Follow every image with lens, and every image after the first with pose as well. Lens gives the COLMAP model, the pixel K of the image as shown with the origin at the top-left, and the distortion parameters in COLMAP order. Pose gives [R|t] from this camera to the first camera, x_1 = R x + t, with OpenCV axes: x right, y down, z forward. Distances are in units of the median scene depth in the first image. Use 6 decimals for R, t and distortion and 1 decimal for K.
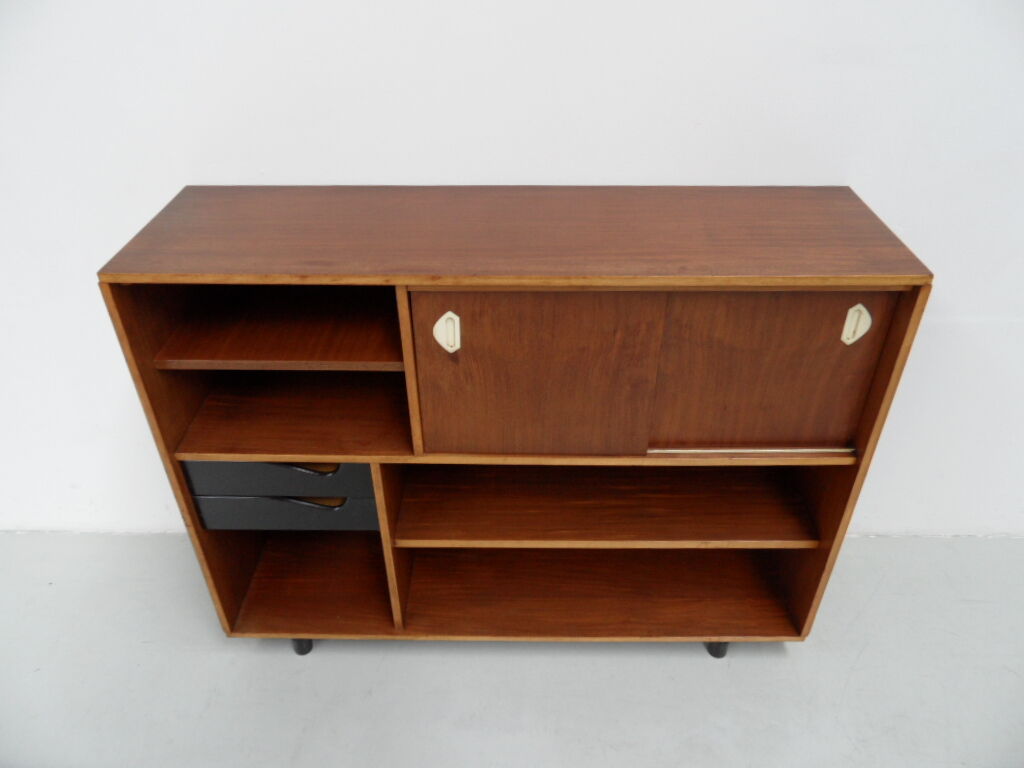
lens RADIAL K [[748.1, 0, 512.6], [0, 748.1, 380.5], [0, 0, 1]] dist [-0.023608, 0.019599]
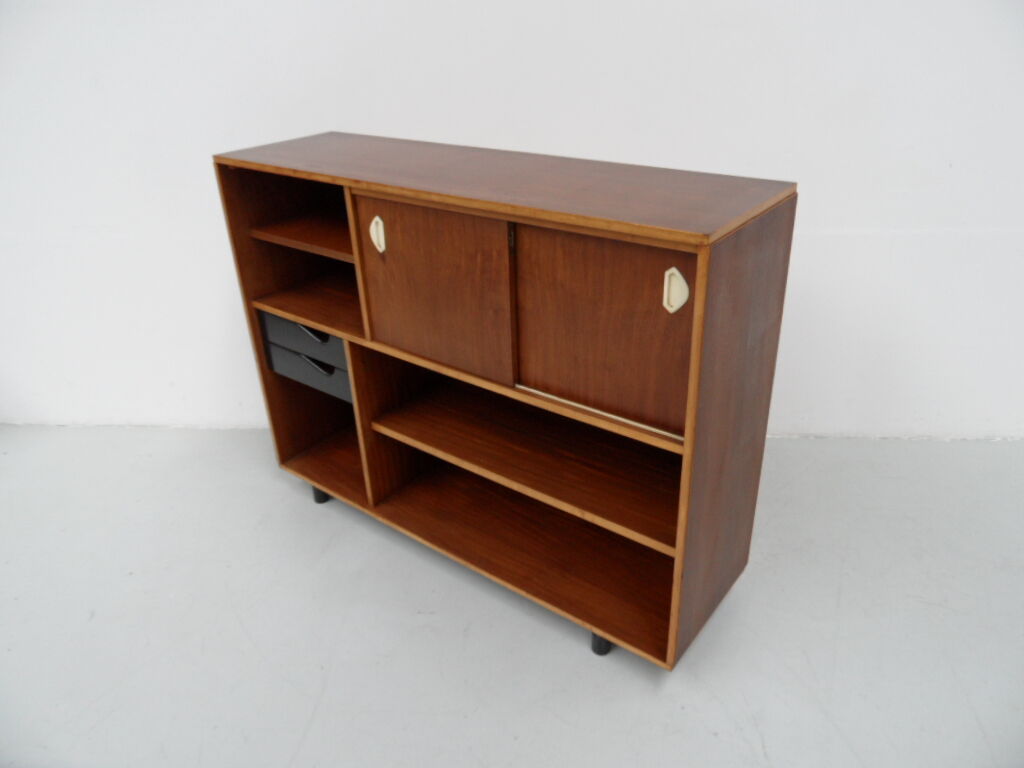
lens RADIAL K [[748.1, 0, 514.8], [0, 748.1, 380.9], [0, 0, 1]] dist [-0.023608, 0.019599]
pose [[0.797455, 0.258136, -0.545372, 0.772151], [-0.320174, 0.947151, -0.019860, 0.110750], [0.511423, 0.190451, 0.837959, 0.085405]]
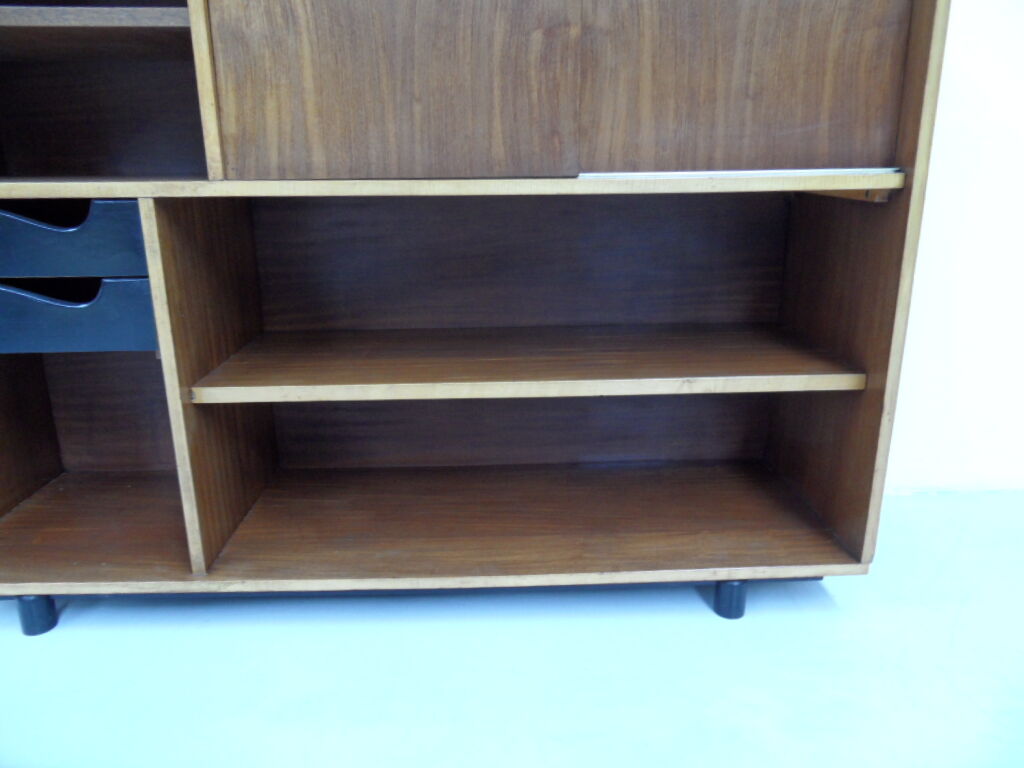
lens RADIAL K [[748.1, 0, 516.2], [0, 748.1, 377.4], [0, 0, 1]] dist [-0.023608, 0.019599]
pose [[0.999224, -0.014116, 0.036770, 0.100093], [0.025182, 0.946798, -0.320842, 0.462300], [-0.030285, 0.321519, 0.946419, 0.454845]]
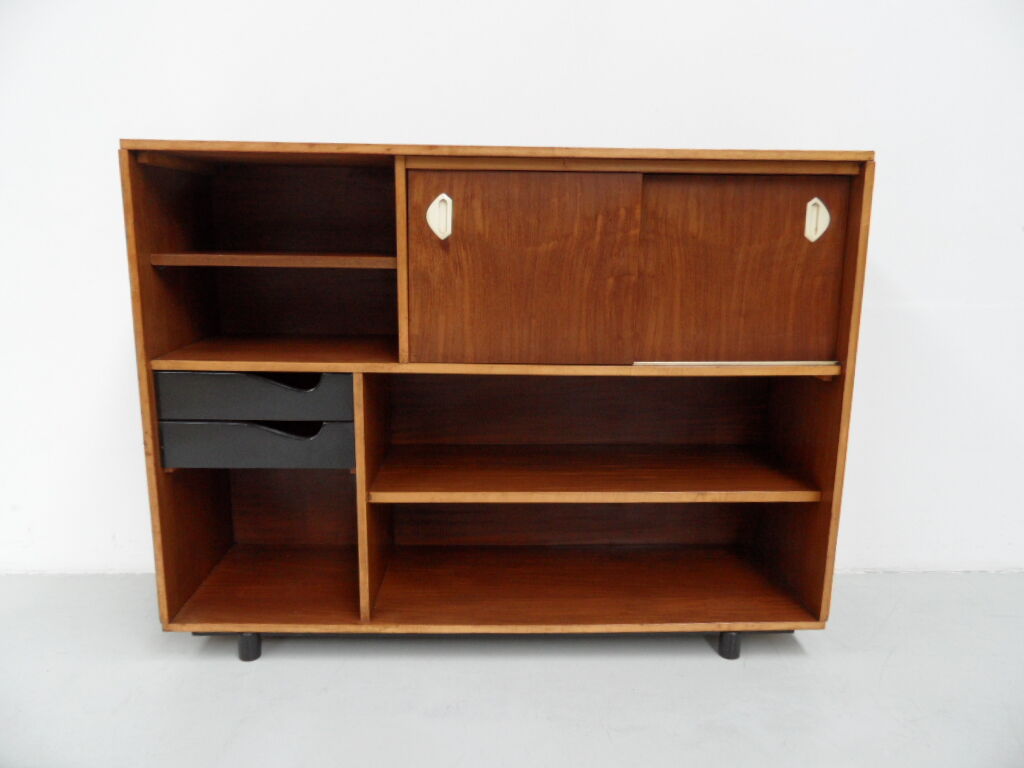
lens RADIAL K [[748.1, 0, 513.5], [0, 748.1, 382.0], [0, 0, 1]] dist [-0.023608, 0.019599]
pose [[0.999124, 0.009838, 0.040670, -0.021023], [0.007113, 0.917883, -0.396787, 0.514128], [-0.041234, 0.396728, 0.917009, 0.101698]]
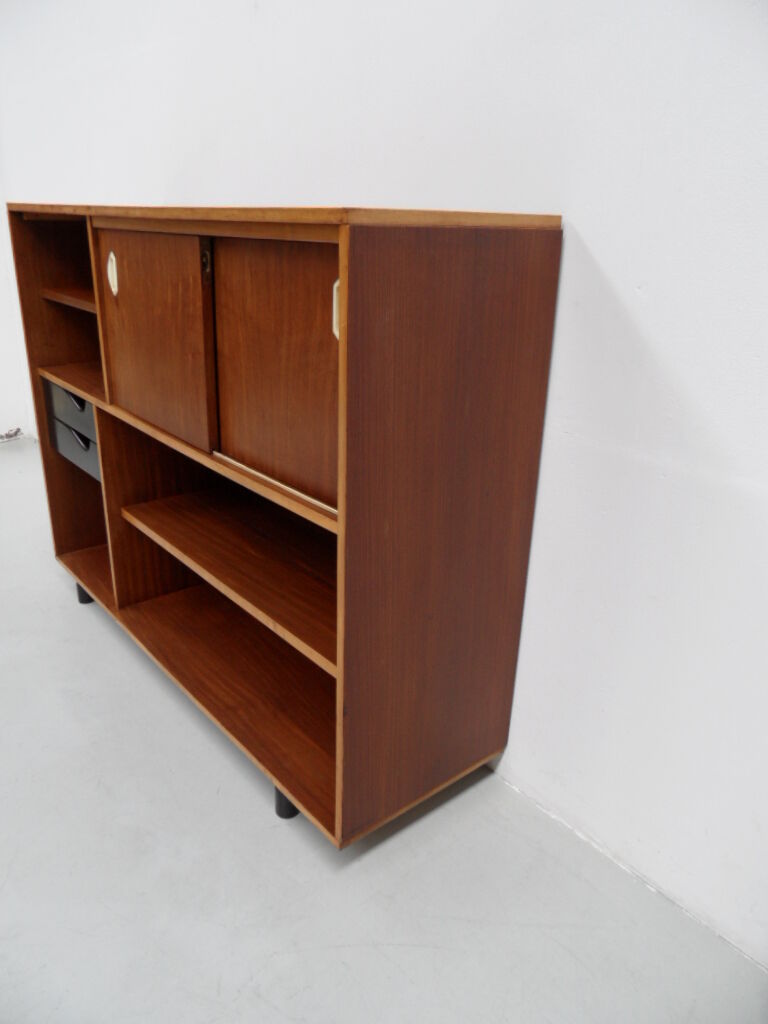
lens RADIAL K [[748.1, 0, 378.0], [0, 748.1, 508.8], [0, 0, 1]] dist [-0.023608, 0.019599]
pose [[0.649867, 0.298845, -0.698831, 0.955811], [-0.463406, 0.884580, -0.052659, 0.110484], [0.602435, 0.358064, 0.713346, 0.504979]]
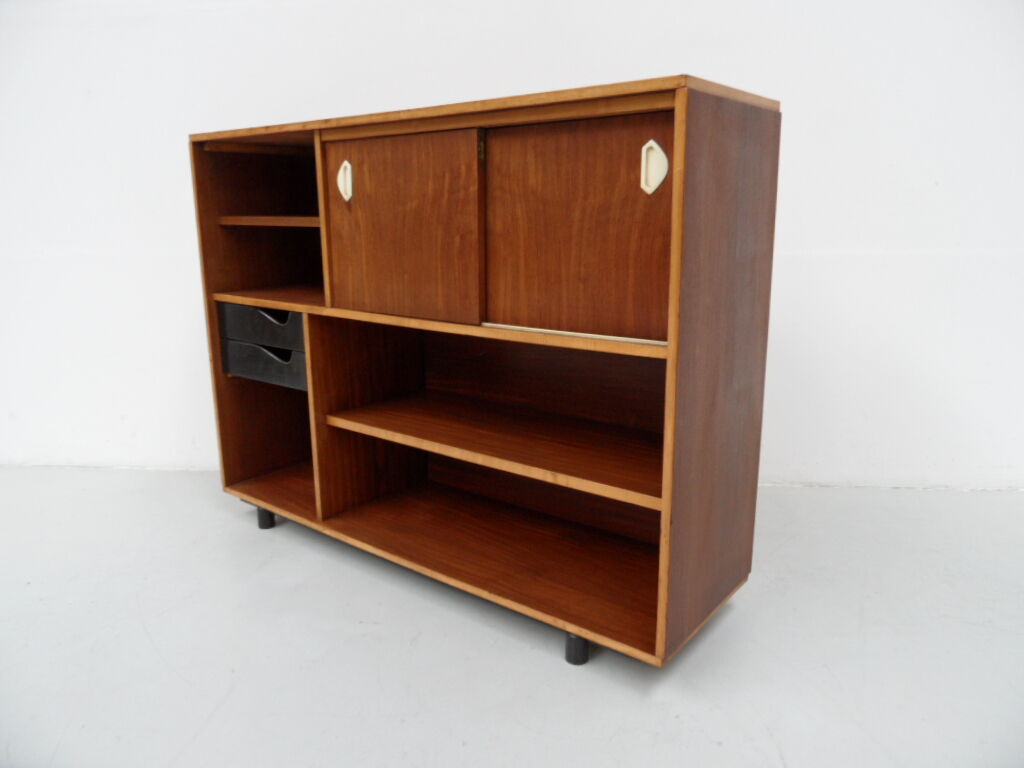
lens RADIAL K [[748.1, 0, 515.4], [0, 748.1, 378.5], [0, 0, 1]] dist [-0.023608, 0.019599]
pose [[0.794946, 0.136780, -0.591061, 0.804561], [-0.346613, 0.901988, -0.257444, 0.397702], [0.497916, 0.409523, 0.764441, 0.302448]]
